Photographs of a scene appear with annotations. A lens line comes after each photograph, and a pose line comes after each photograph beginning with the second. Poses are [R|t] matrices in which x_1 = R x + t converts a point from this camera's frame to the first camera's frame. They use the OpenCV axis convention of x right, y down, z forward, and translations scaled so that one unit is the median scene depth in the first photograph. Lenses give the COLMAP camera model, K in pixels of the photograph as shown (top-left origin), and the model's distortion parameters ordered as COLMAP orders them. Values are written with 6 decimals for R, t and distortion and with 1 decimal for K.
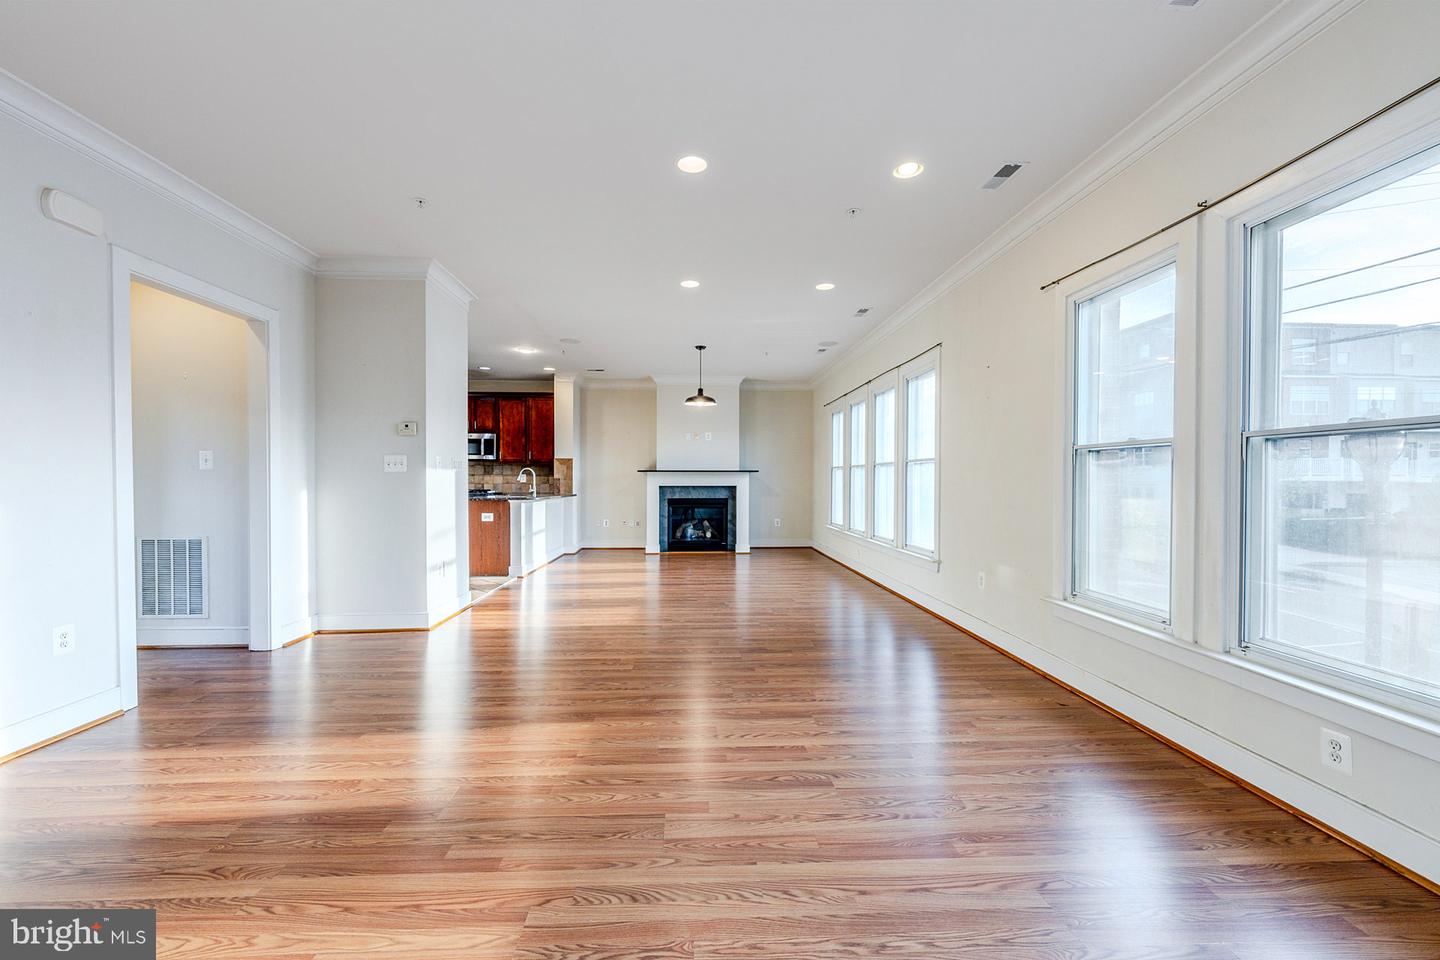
lens RADIAL K [[571.4, 0, 717.1], [0, 571.4, 486.4], [0, 0, 1]] dist [-0.002042, -0.000471]
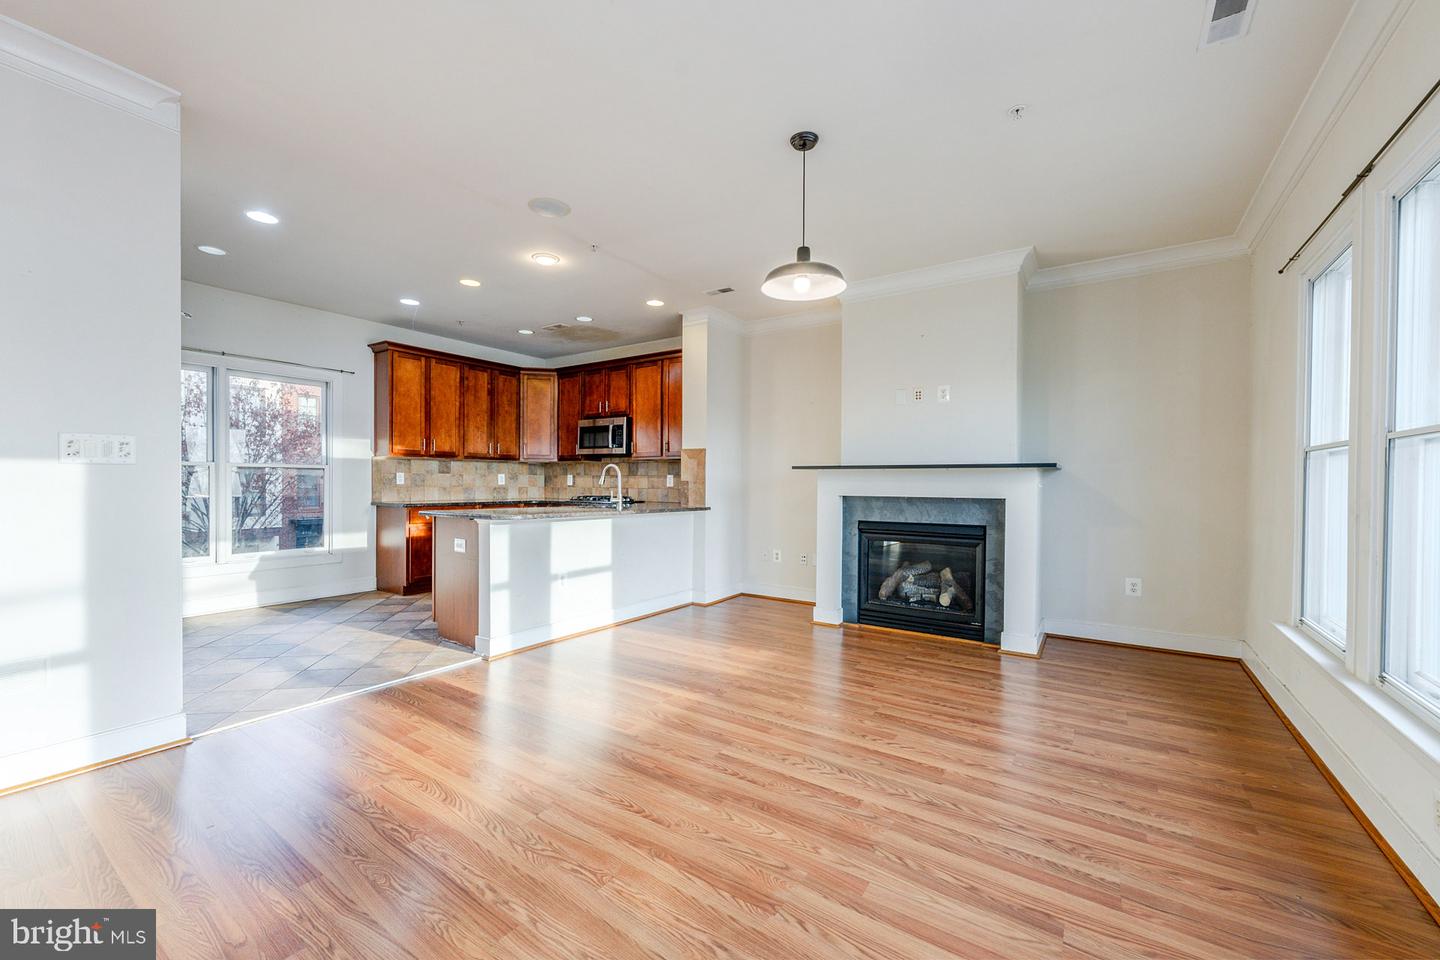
lens RADIAL K [[571.4, 0, 717.1], [0, 571.4, 486.4], [0, 0, 1]] dist [-0.002042, -0.000471]
pose [[0.798329, 0.007959, -0.602169, 0.121940], [-0.013568, 0.999897, -0.004772, -0.005388], [0.602069, 0.011980, 0.798354, 0.508686]]
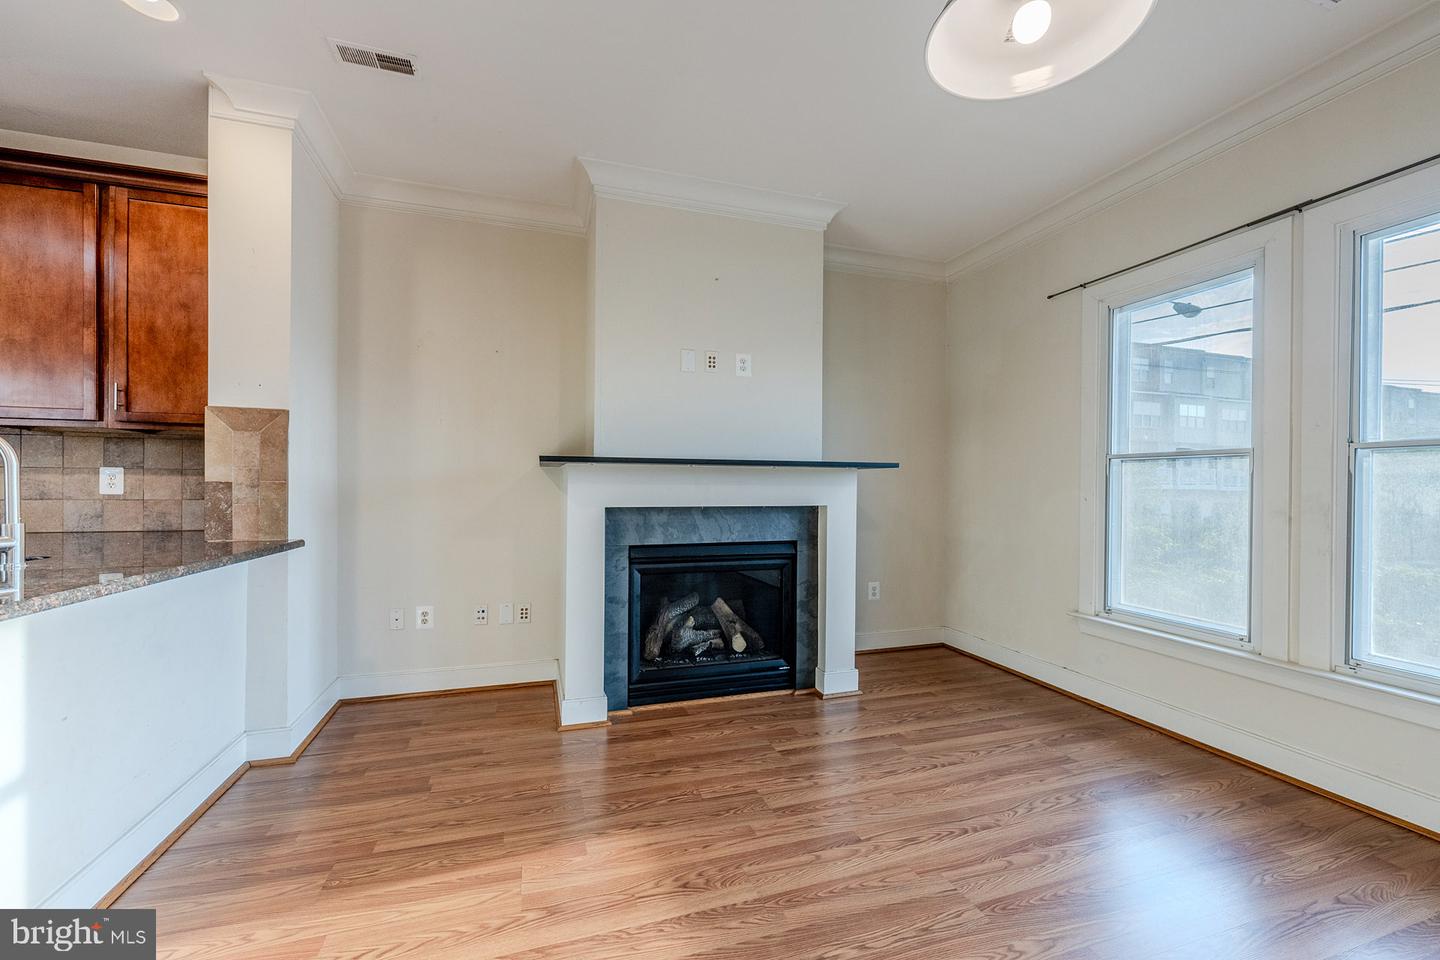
lens RADIAL K [[571.4, 0, 717.1], [0, 571.4, 486.4], [0, 0, 1]] dist [-0.002042, -0.000471]
pose [[0.966639, 0.003755, 0.256116, -0.121211], [-0.001021, 0.999941, -0.010807, -0.009153], [-0.256142, 0.010185, 0.966586, 0.668215]]
